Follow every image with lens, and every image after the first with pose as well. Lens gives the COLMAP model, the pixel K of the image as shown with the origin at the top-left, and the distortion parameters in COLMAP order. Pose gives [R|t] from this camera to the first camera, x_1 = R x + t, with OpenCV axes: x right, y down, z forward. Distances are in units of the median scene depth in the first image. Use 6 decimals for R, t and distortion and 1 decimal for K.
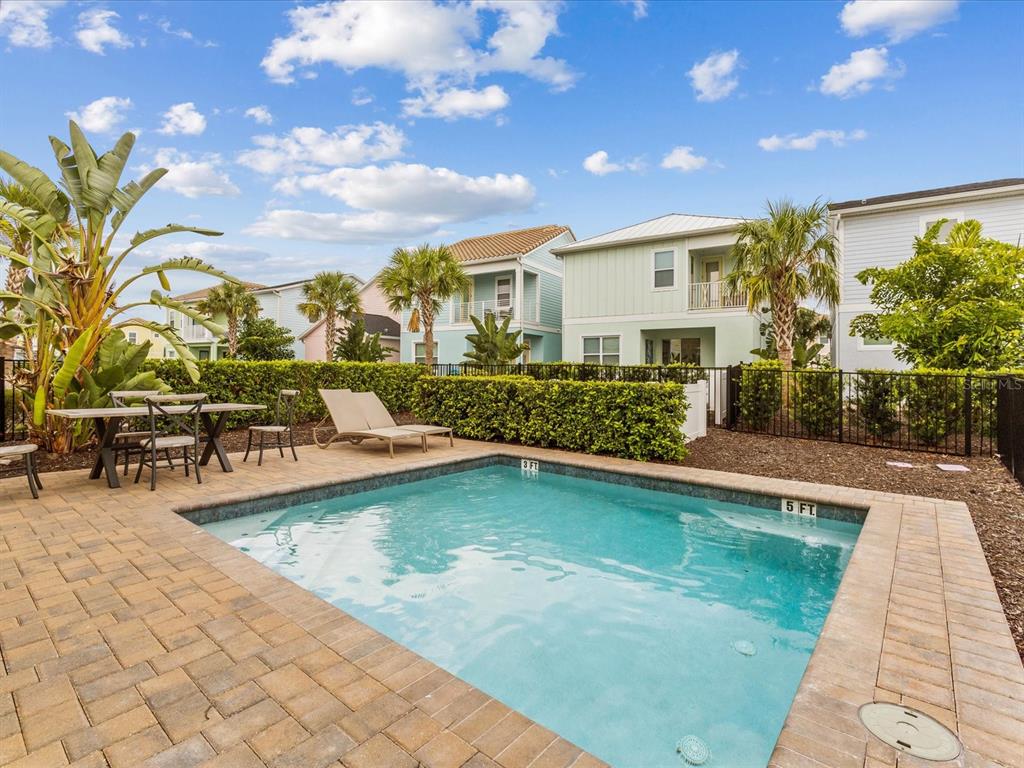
lens RADIAL K [[506.8, 0, 514.5], [0, 506.8, 368.9], [0, 0, 1]] dist [-0.000192, -0.000028]
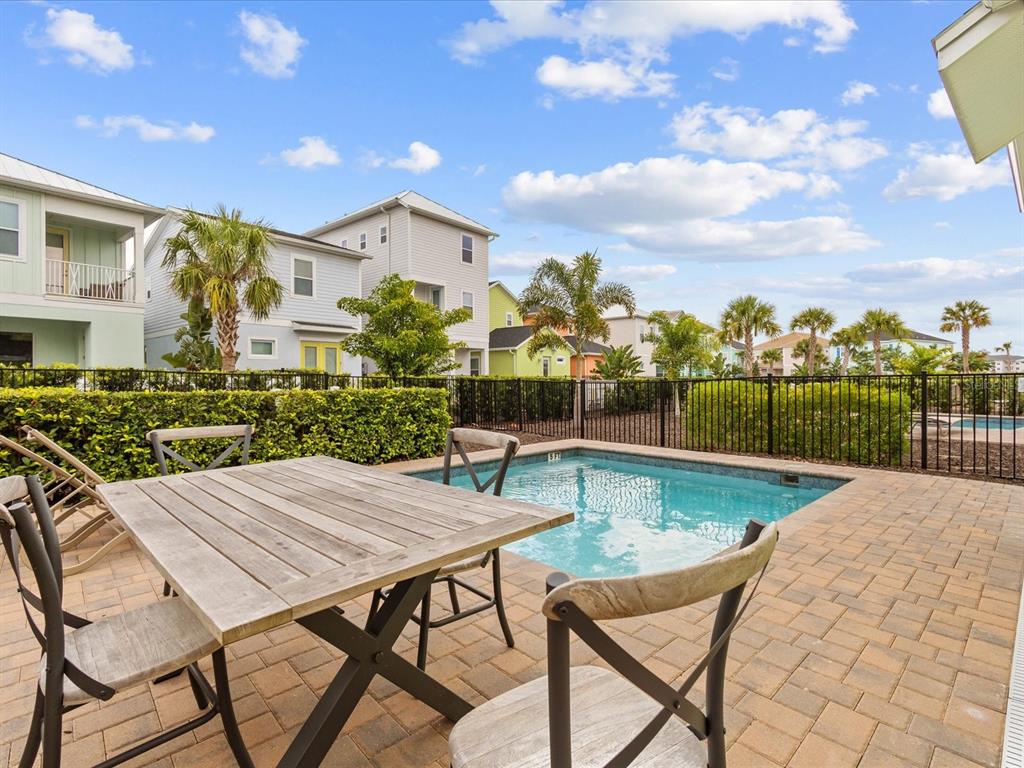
lens RADIAL K [[506.8, 0, 514.5], [0, 506.8, 368.9], [0, 0, 1]] dist [-0.000192, -0.000028]
pose [[0.101757, 0.012651, 0.994729, -0.805979], [-0.002284, 0.999919, -0.012484, -0.002174], [-0.994807, -0.001002, 0.101778, 0.654153]]
